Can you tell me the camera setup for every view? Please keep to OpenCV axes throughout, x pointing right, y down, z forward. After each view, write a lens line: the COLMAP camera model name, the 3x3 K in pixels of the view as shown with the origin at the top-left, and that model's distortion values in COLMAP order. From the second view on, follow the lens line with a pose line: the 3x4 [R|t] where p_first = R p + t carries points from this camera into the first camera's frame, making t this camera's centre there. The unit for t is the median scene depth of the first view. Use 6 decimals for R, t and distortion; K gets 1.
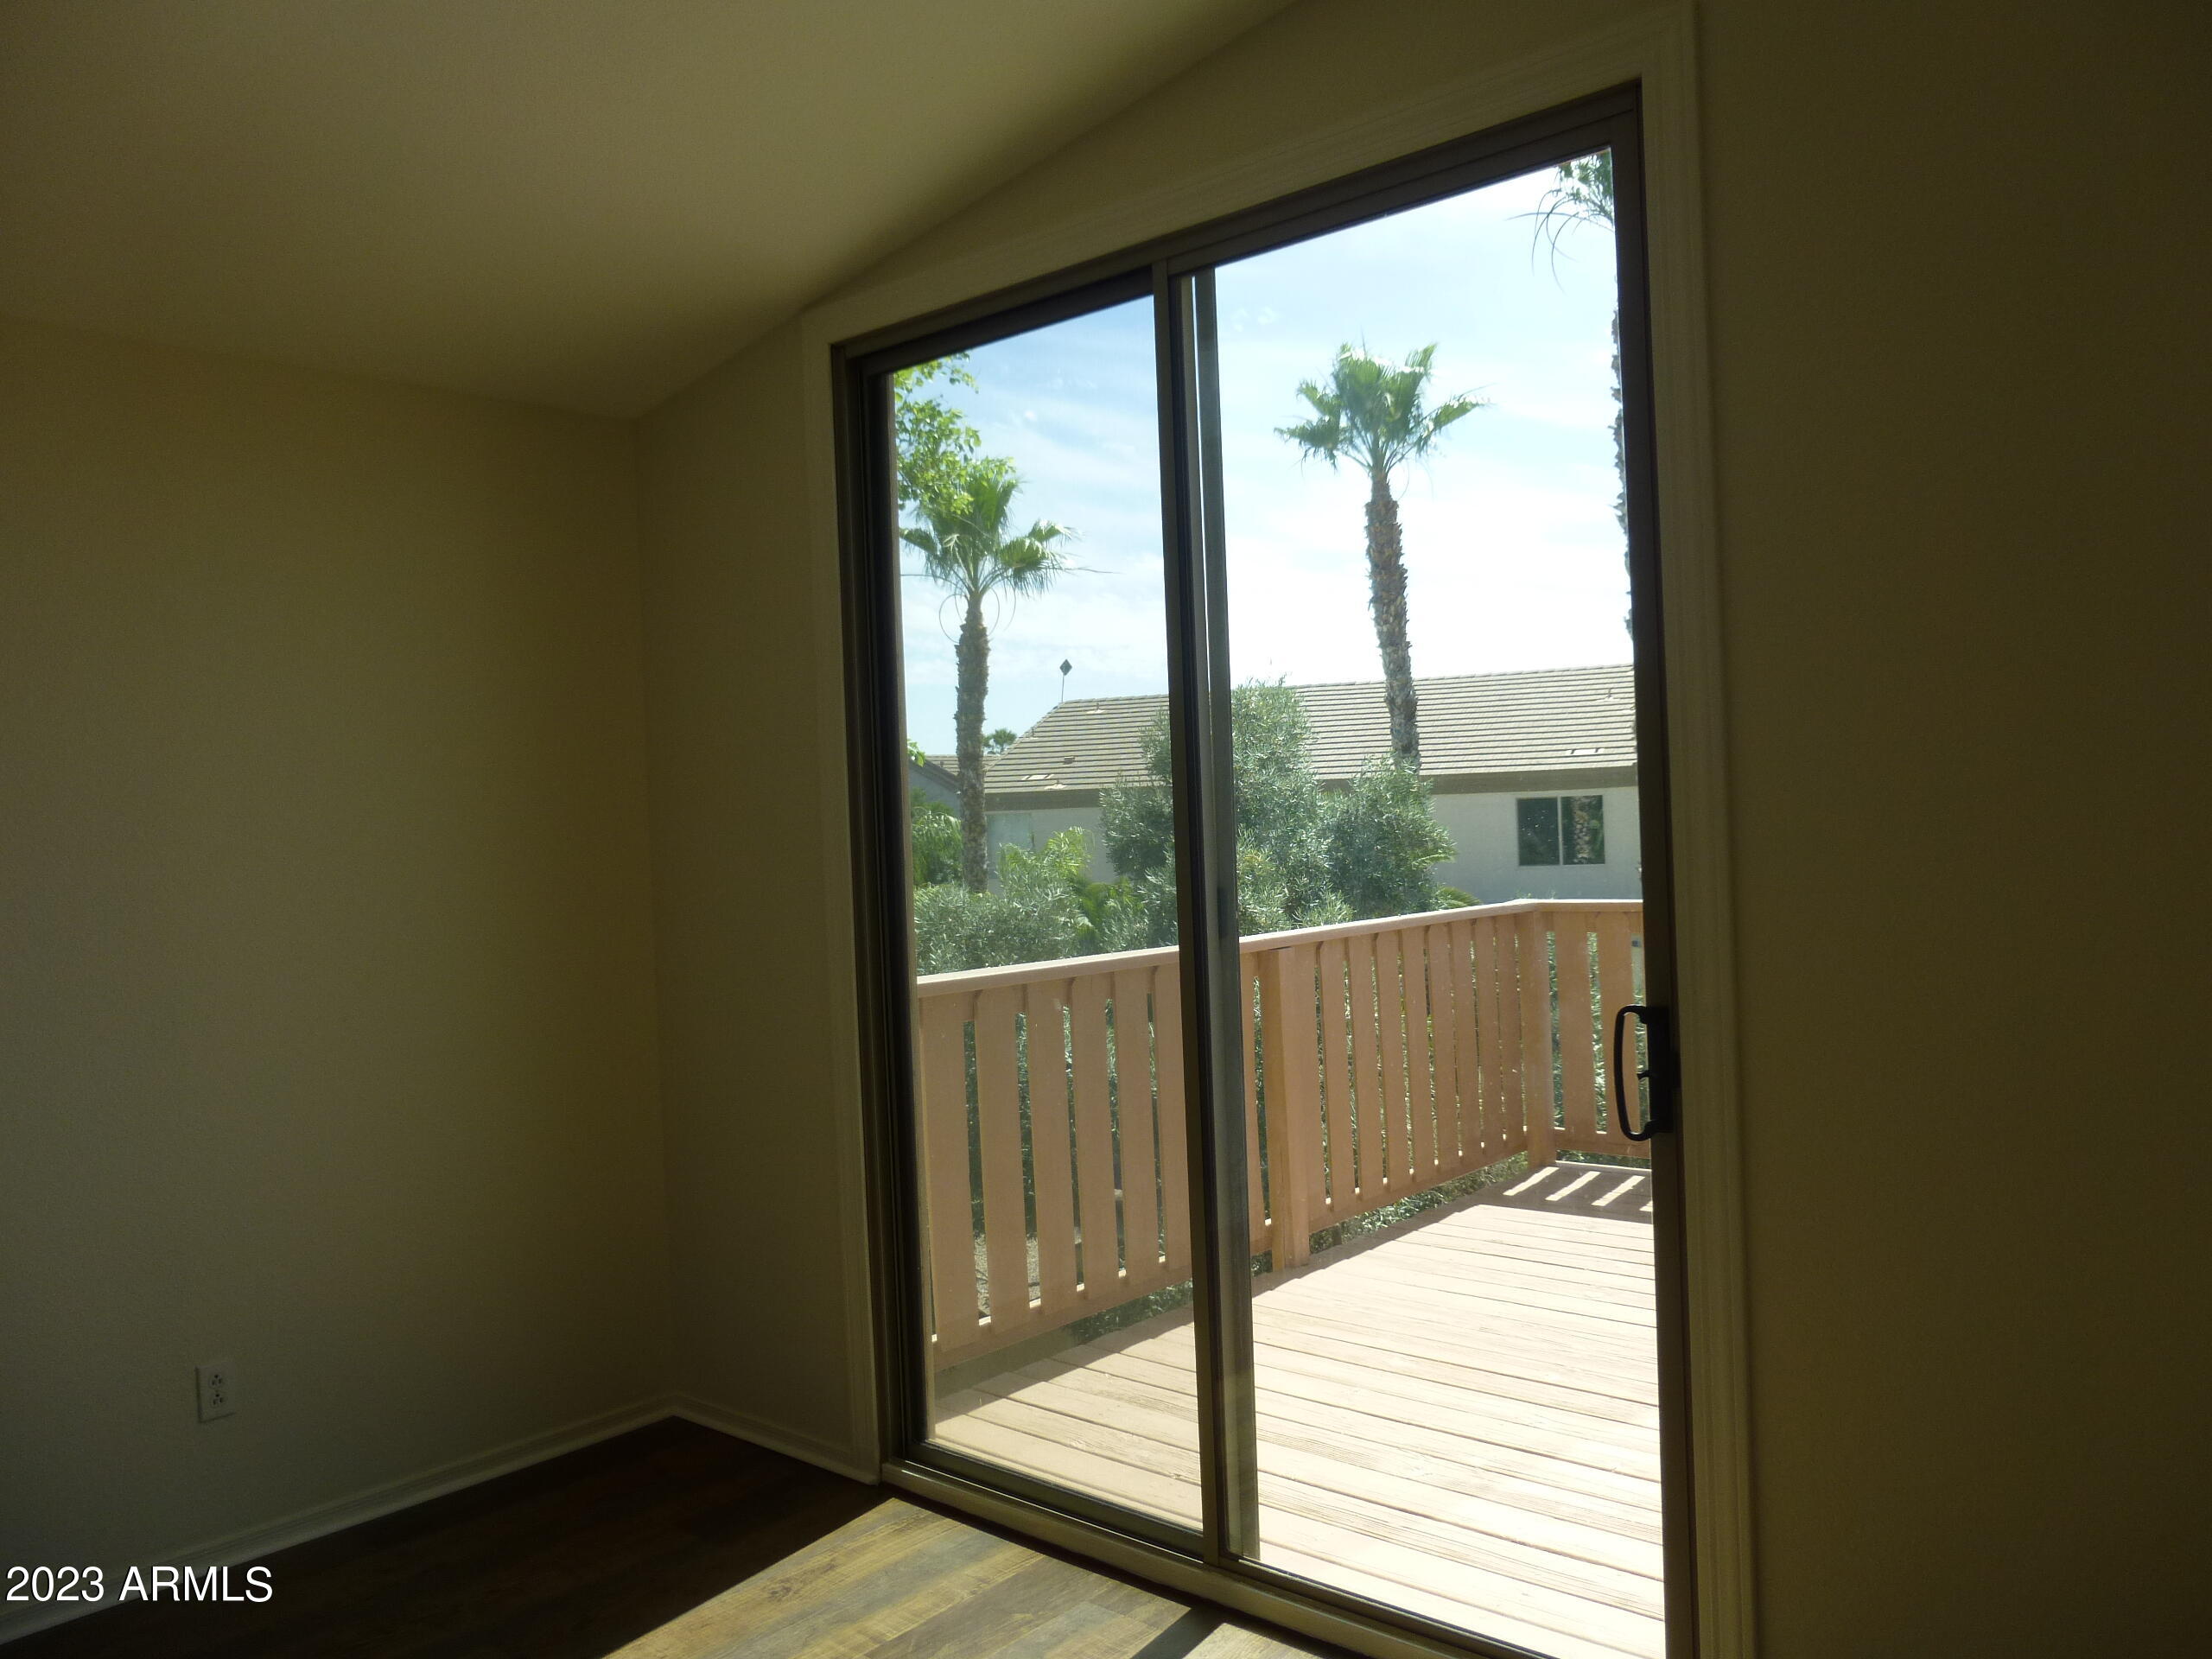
lens RADIAL K [[1650.5, 0, 1110.4], [0, 1650.5, 829.0], [0, 0, 1]] dist [-0.065435, 0.039098]
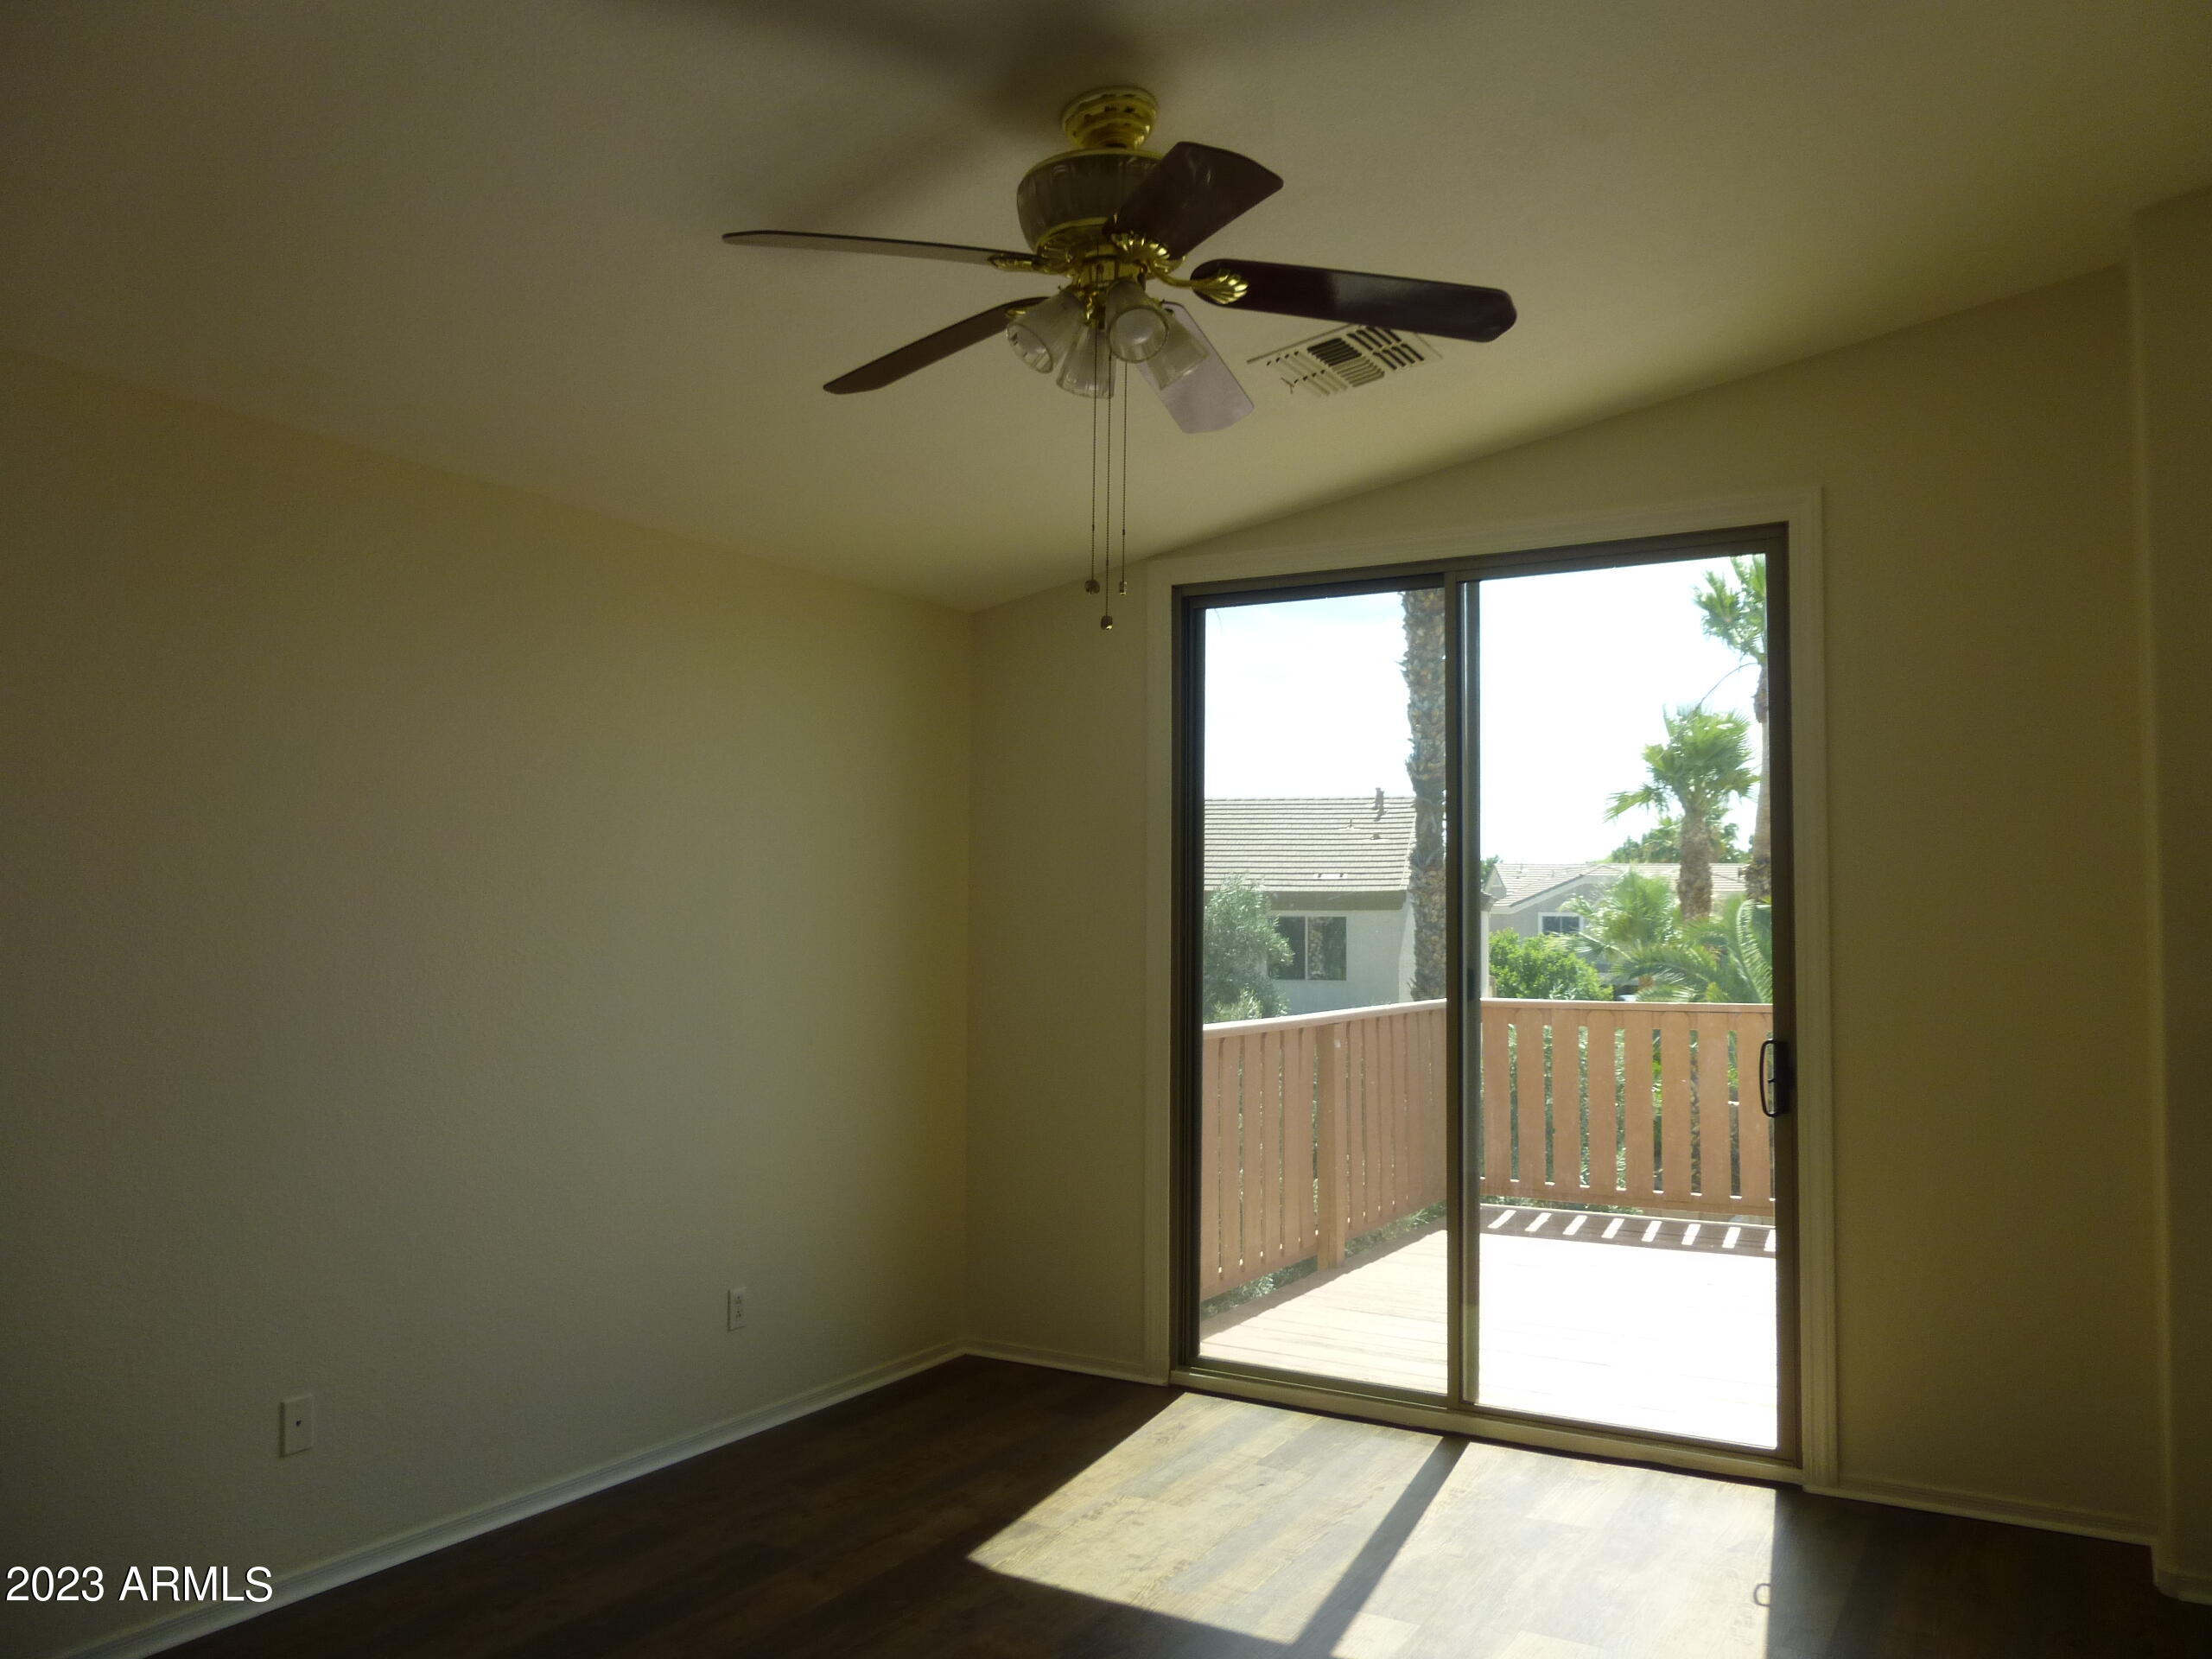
lens RADIAL K [[1650.5, 0, 1096.1], [0, 1650.5, 828.8], [0, 0, 1]] dist [-0.065435, 0.039098]
pose [[0.983646, 0.054058, 0.171806, -0.476273], [-0.042929, 0.996772, -0.067846, 0.020867], [-0.174919, 0.059361, 0.982792, -0.411287]]
